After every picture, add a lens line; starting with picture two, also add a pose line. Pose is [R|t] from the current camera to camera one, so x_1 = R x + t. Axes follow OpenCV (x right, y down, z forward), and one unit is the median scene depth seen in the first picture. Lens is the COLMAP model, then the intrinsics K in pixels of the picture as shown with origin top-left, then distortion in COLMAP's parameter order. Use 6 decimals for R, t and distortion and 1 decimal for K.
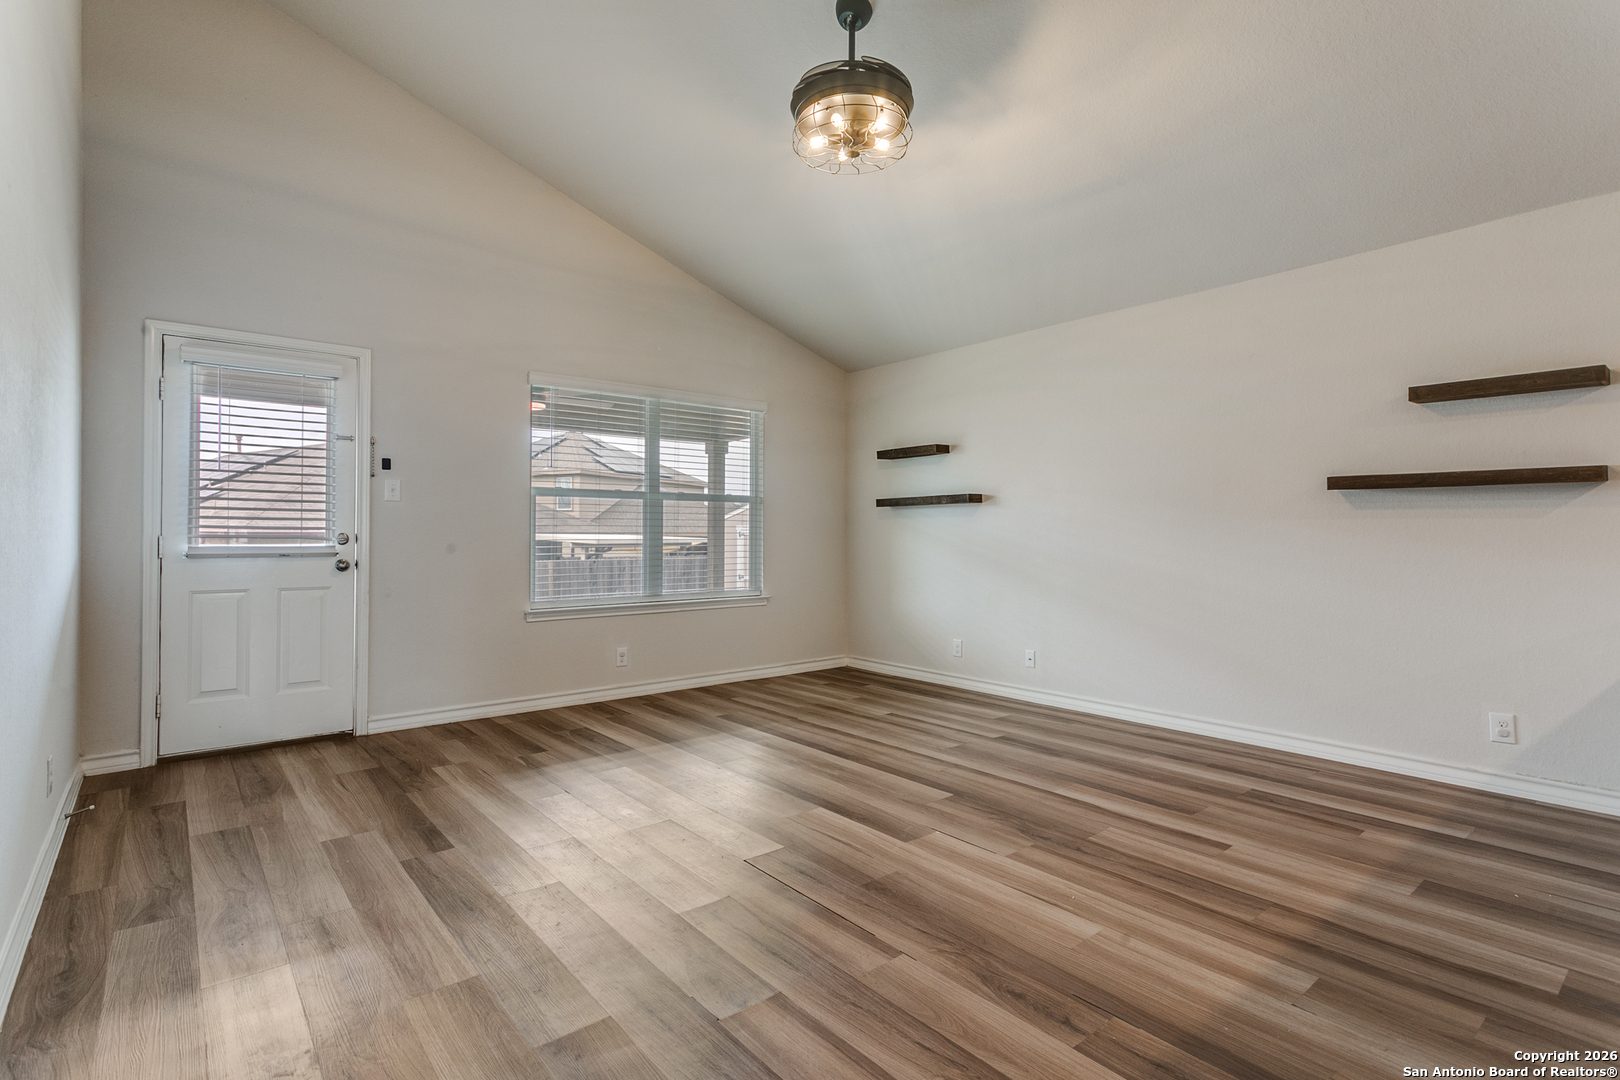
lens RADIAL K [[773.5, 0, 803.7], [0, 773.5, 533.9], [0, 0, 1]] dist [0.000928, 0.000382]
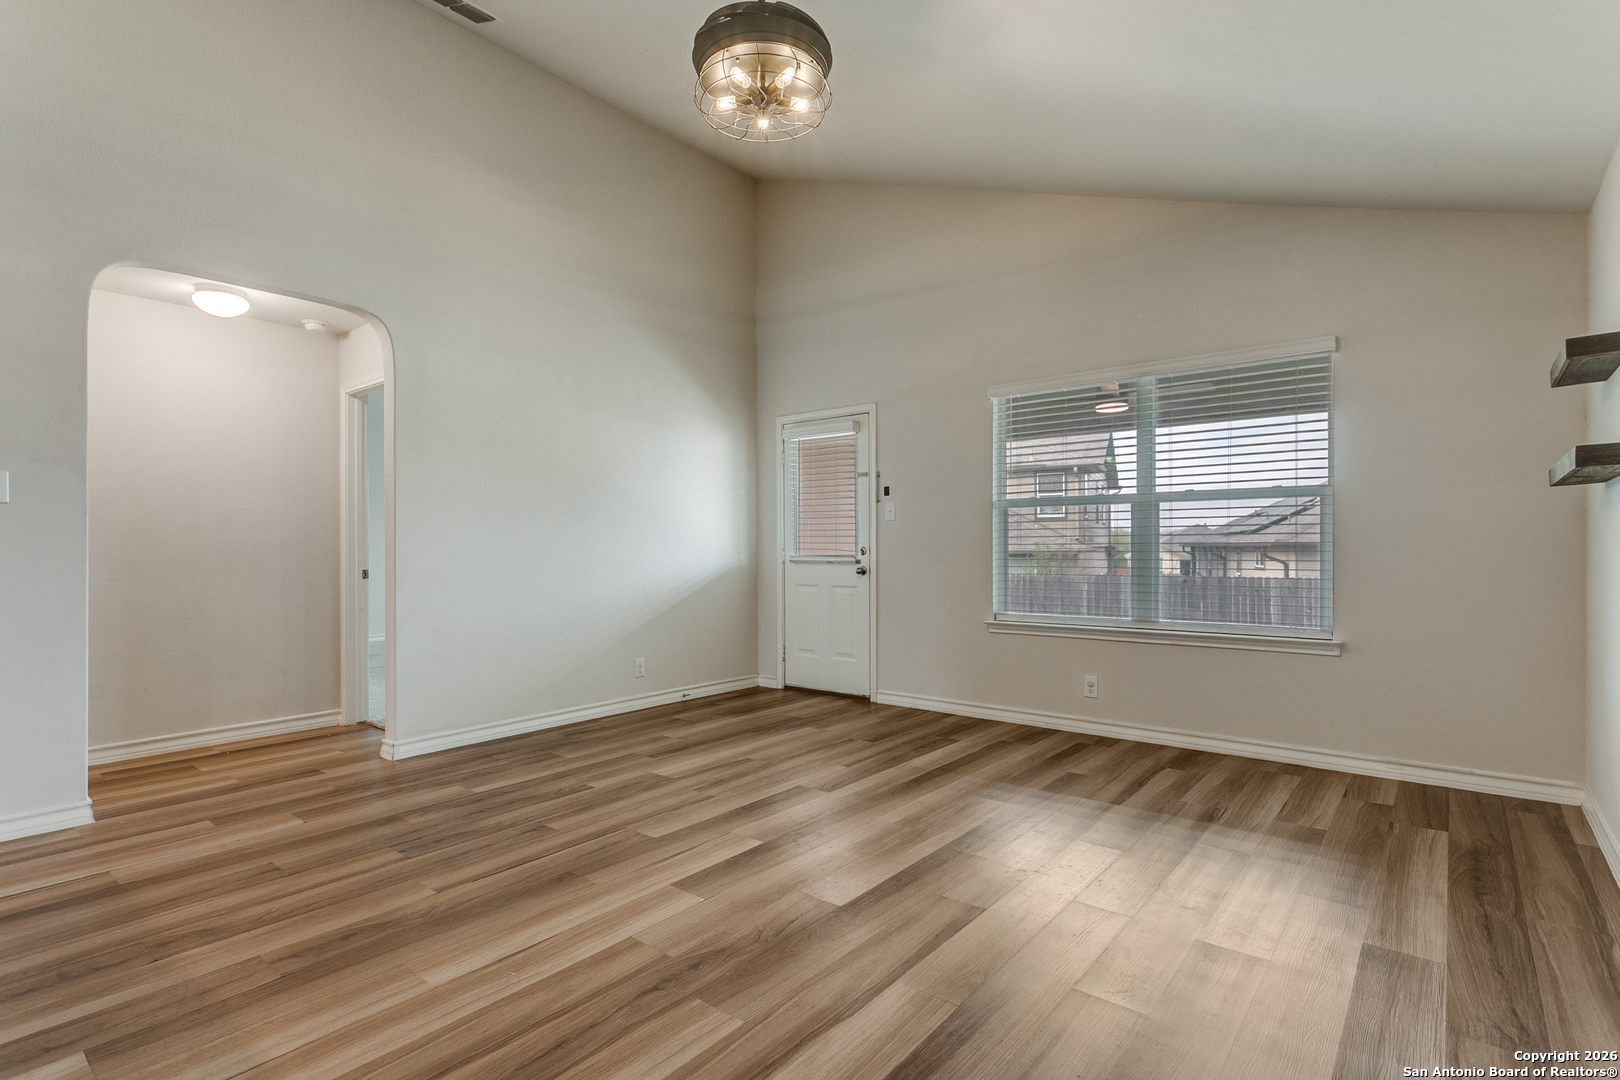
lens RADIAL K [[780.8, 0, 810.1], [0, 780.8, 555.4], [0, 0, 1]] dist [0.001065, -0.000079]
pose [[0.204063, 0.006799, -0.978934, 0.776217], [0.005423, 0.999953, 0.008076, 0.003298], [0.978943, -0.006956, 0.204016, 0.712154]]
